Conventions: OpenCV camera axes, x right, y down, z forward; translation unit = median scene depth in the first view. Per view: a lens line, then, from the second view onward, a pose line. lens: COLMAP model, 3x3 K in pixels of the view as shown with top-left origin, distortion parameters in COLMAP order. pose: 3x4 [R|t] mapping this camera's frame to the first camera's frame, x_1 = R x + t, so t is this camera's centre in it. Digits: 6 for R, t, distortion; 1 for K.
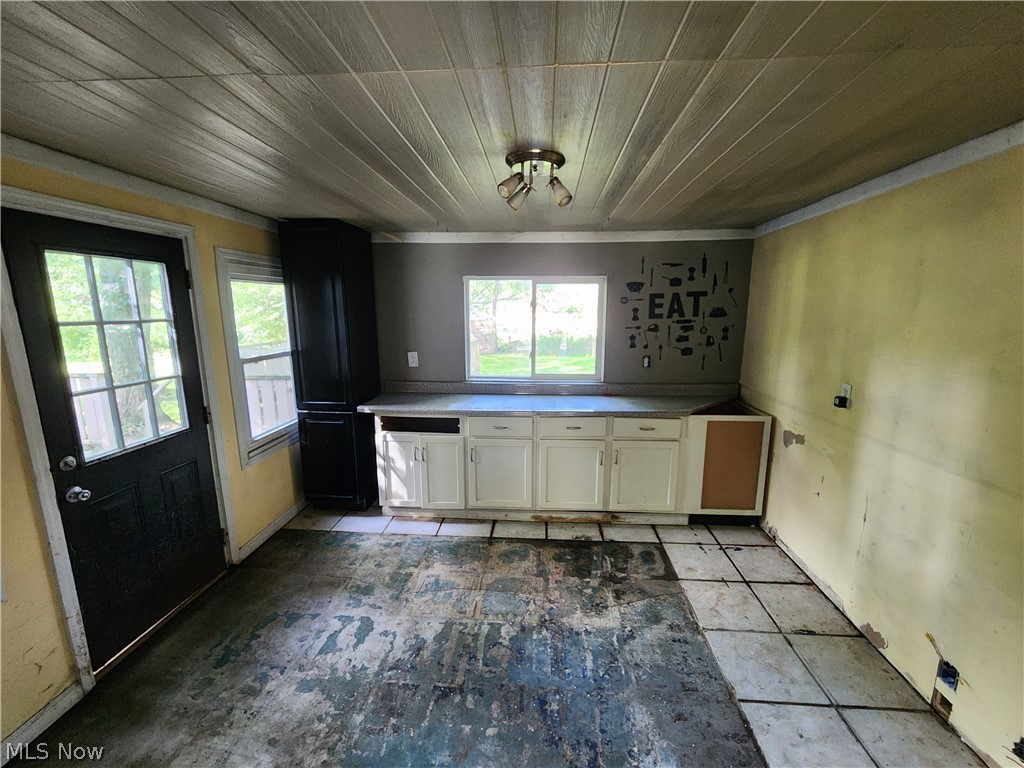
lens RADIAL K [[420.5, 0, 514.4], [0, 420.5, 385.1], [0, 0, 1]] dist [-0.002102, -0.000083]
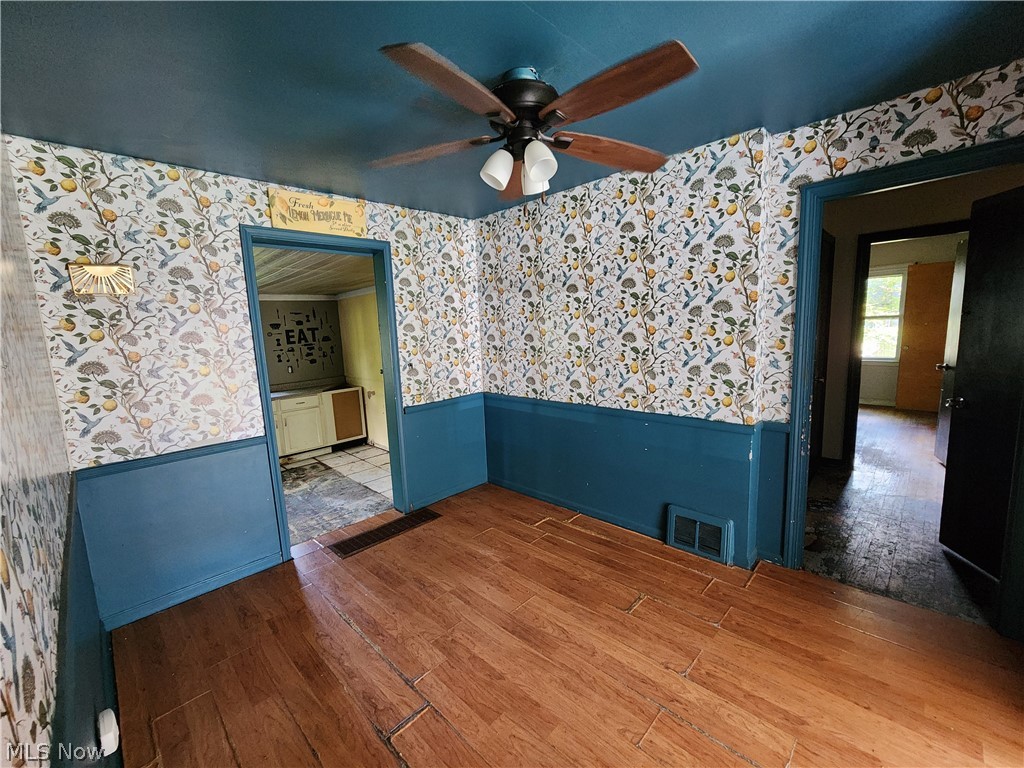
lens RADIAL K [[420.5, 0, 512.9], [0, 420.5, 383.8], [0, 0, 1]] dist [-0.002102, -0.000083]
pose [[0.647642, -0.132717, 0.750297, -0.435738], [0.181359, 0.983263, 0.017379, 0.152756], [-0.740046, 0.124818, 0.660872, -0.882125]]
